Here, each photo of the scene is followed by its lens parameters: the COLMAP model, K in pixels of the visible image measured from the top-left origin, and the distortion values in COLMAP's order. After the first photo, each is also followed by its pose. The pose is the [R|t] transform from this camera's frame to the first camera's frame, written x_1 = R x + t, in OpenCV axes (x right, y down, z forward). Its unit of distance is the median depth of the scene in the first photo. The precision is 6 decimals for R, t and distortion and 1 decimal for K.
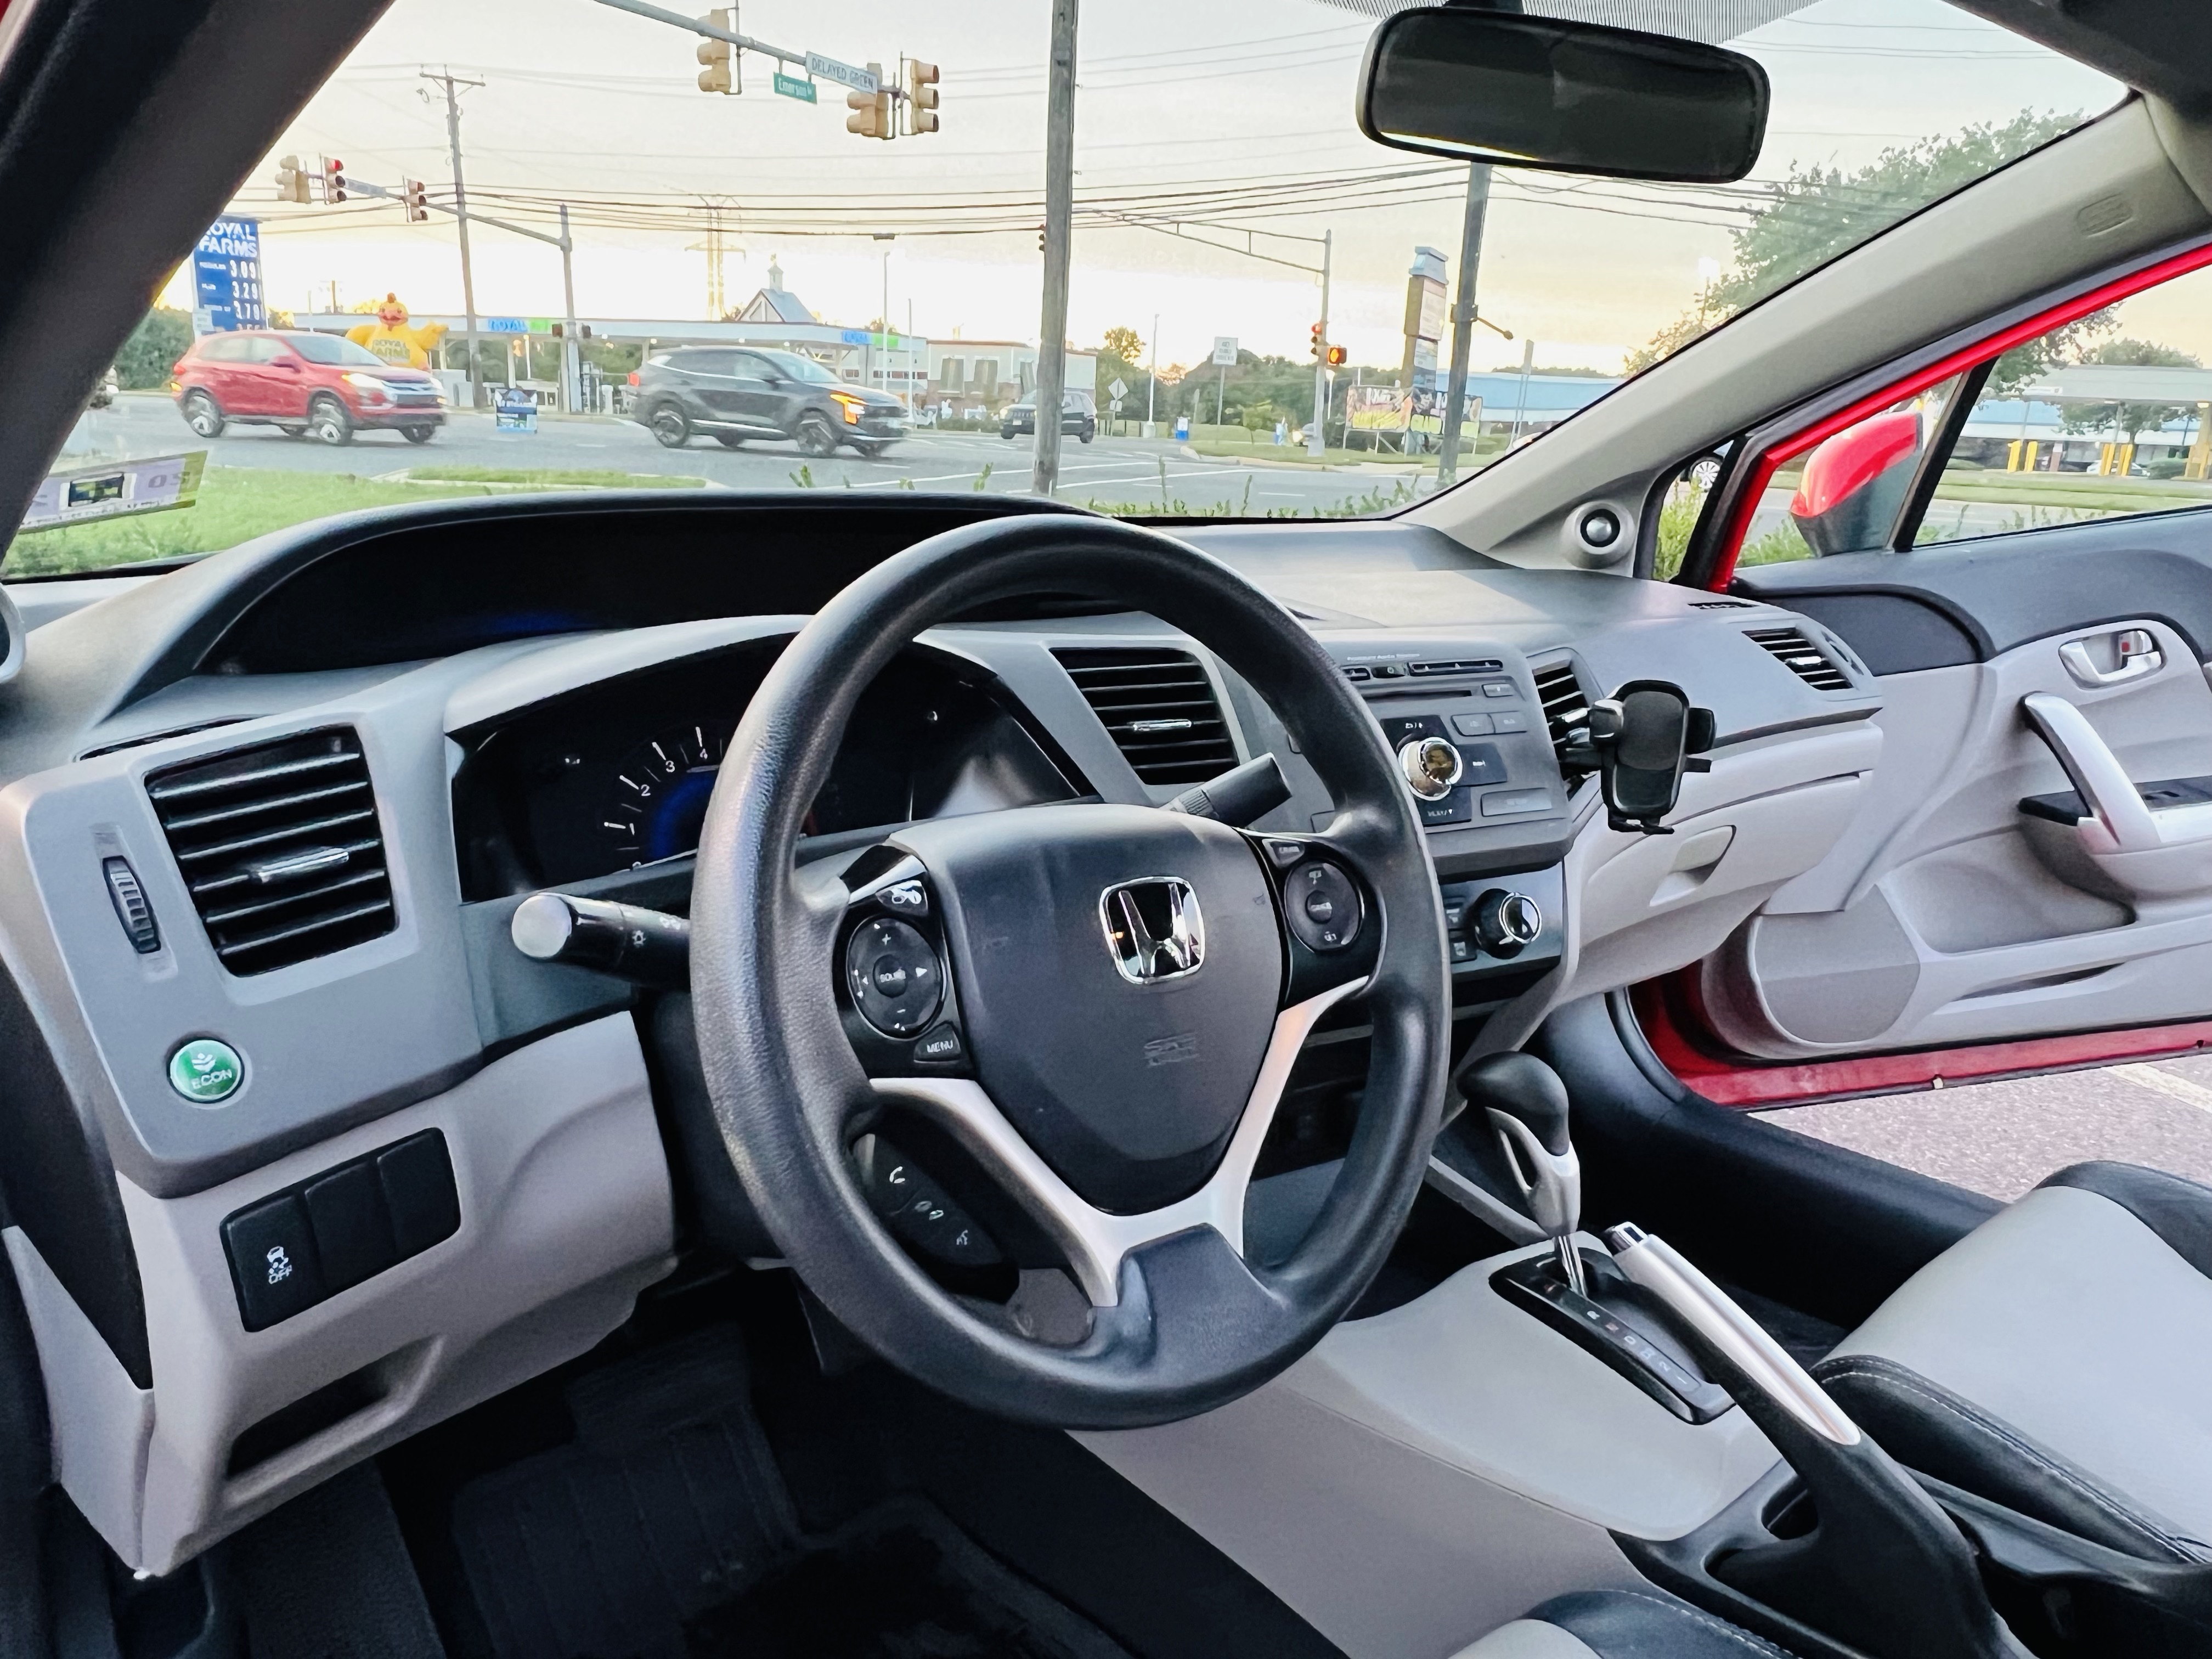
lens RADIAL K [[1567.3, 0, 1106.0], [0, 1567.3, 829.5], [0, 0, 1]] dist [-0.007682, 0.000340]
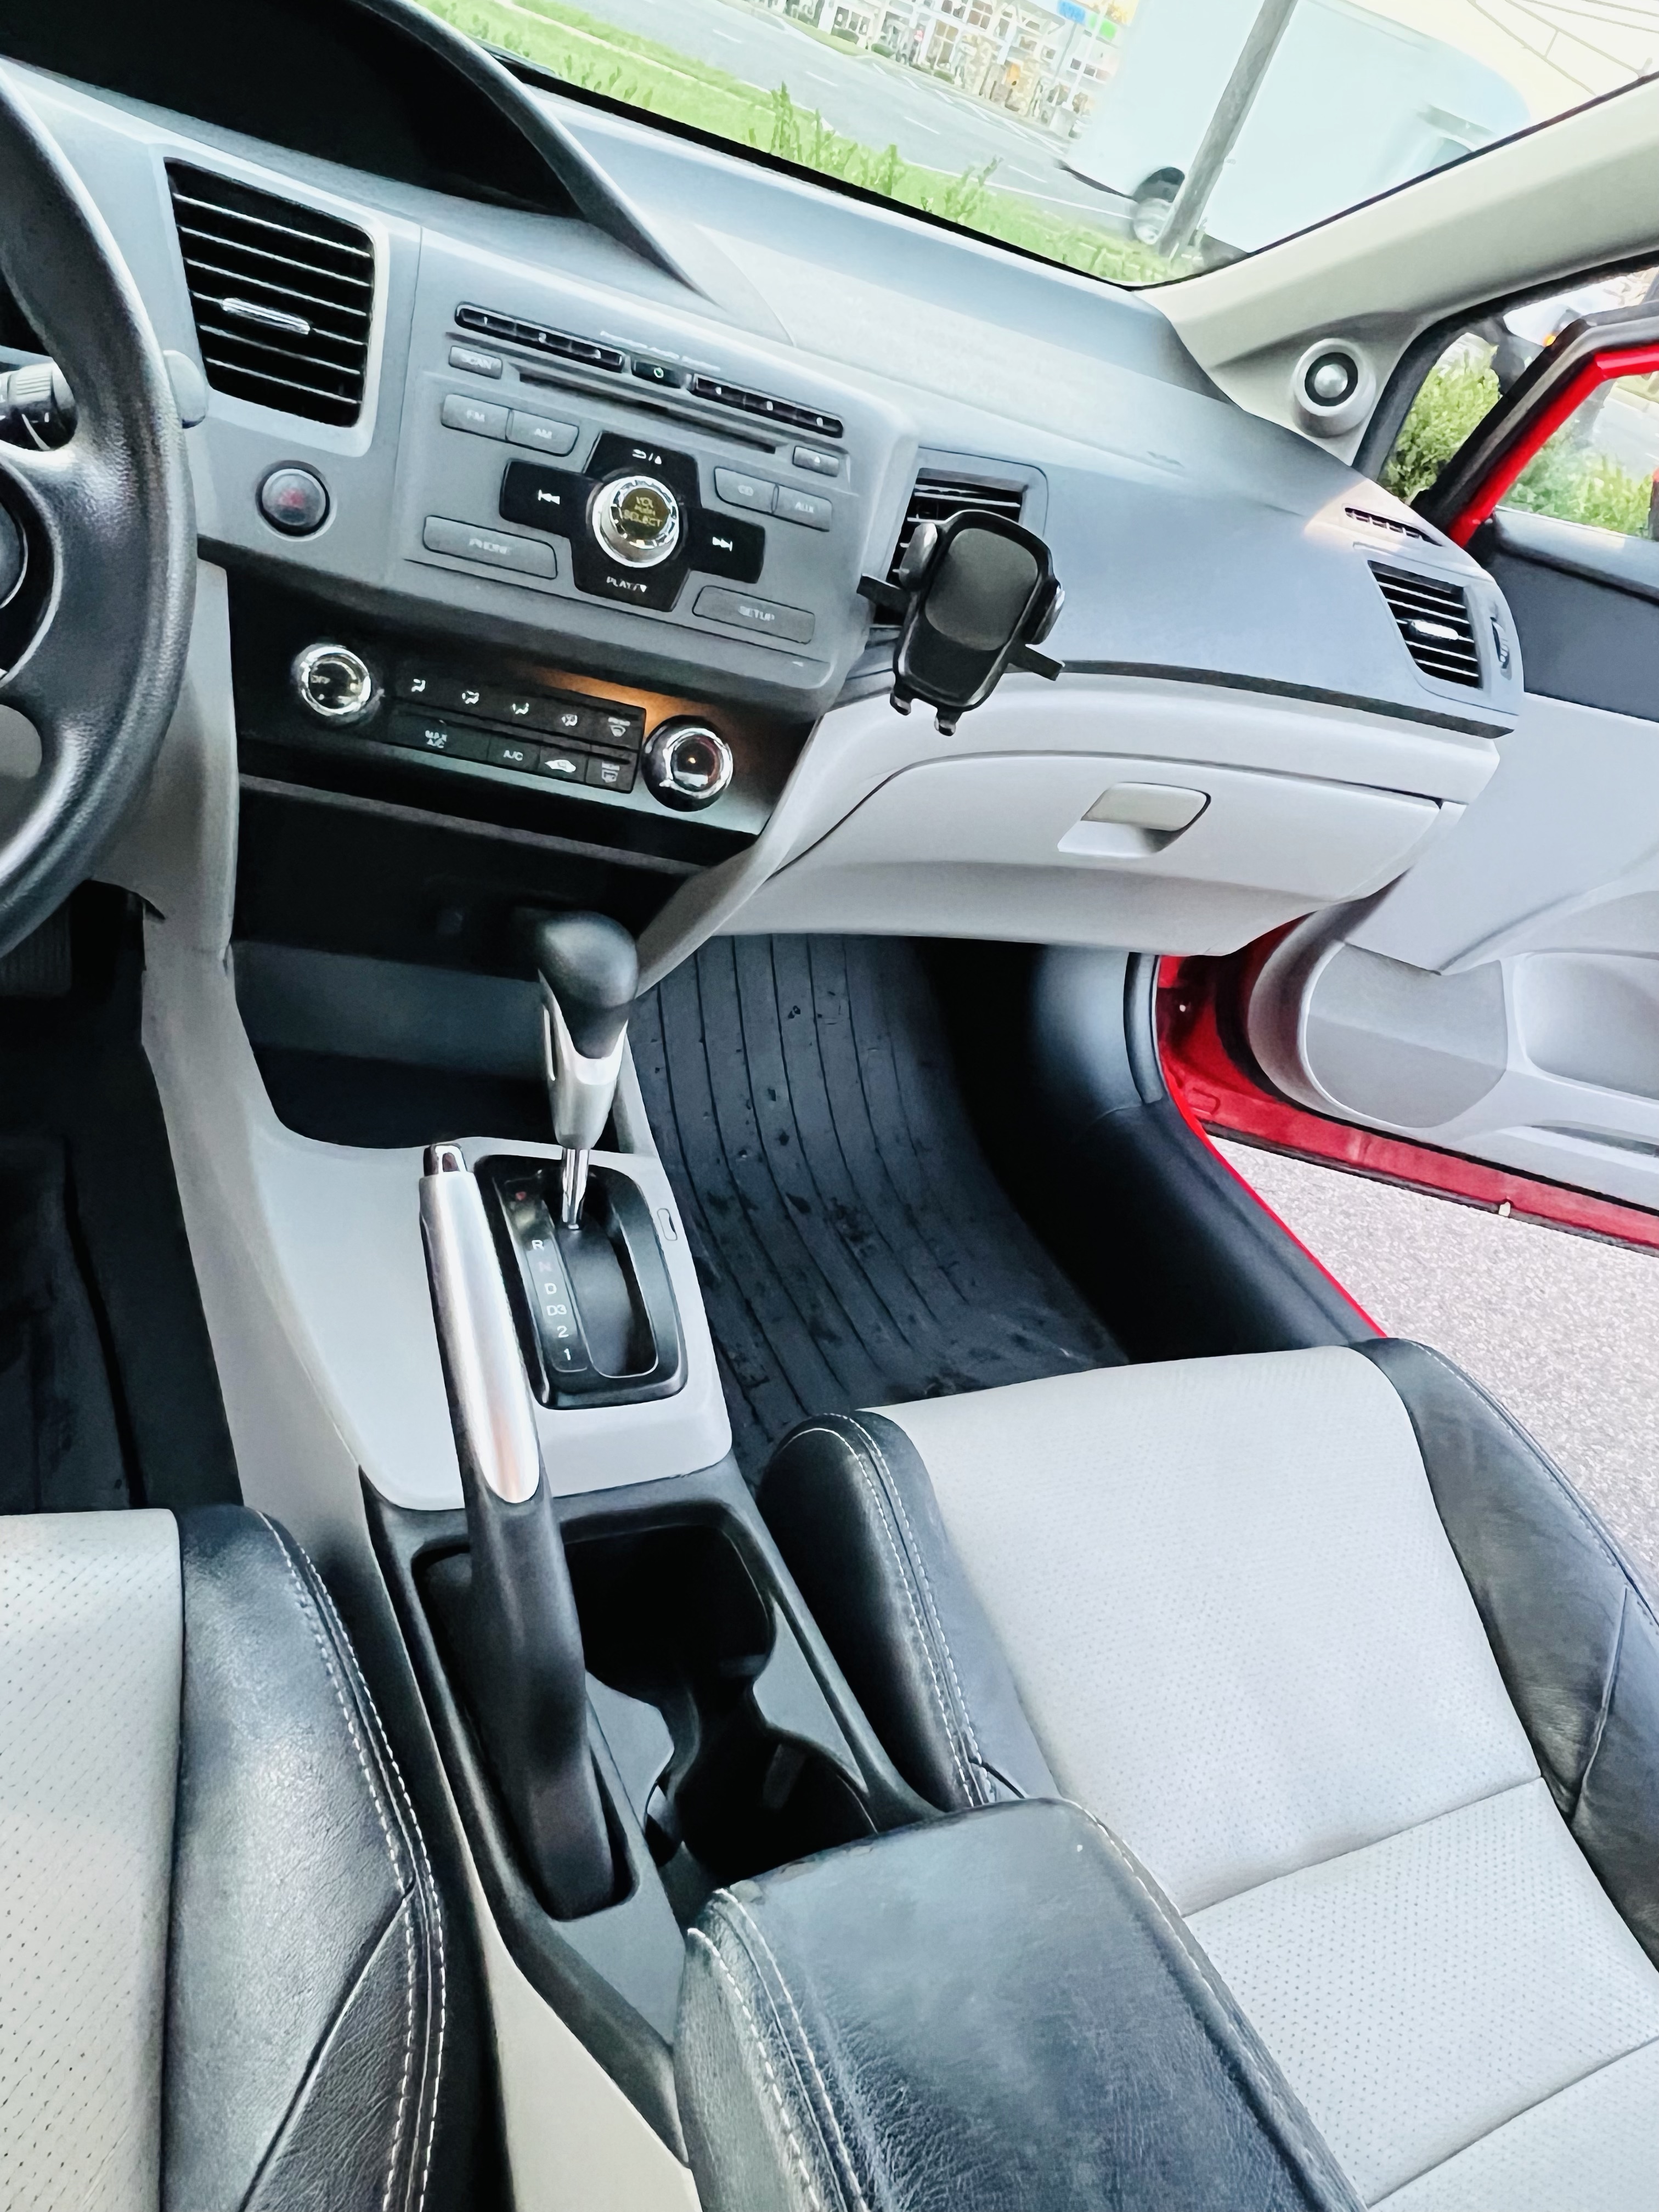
lens RADIAL K [[1567.3, 0, 826.6], [0, 1567.3, 1072.6], [0, 0, 1]] dist [-0.007682, 0.000340]
pose [[0.919239, 0.385576, -0.079564, 0.324014], [-0.347397, 0.889480, 0.296886, -0.041660], [0.185242, -0.245269, 0.951593, 0.188917]]
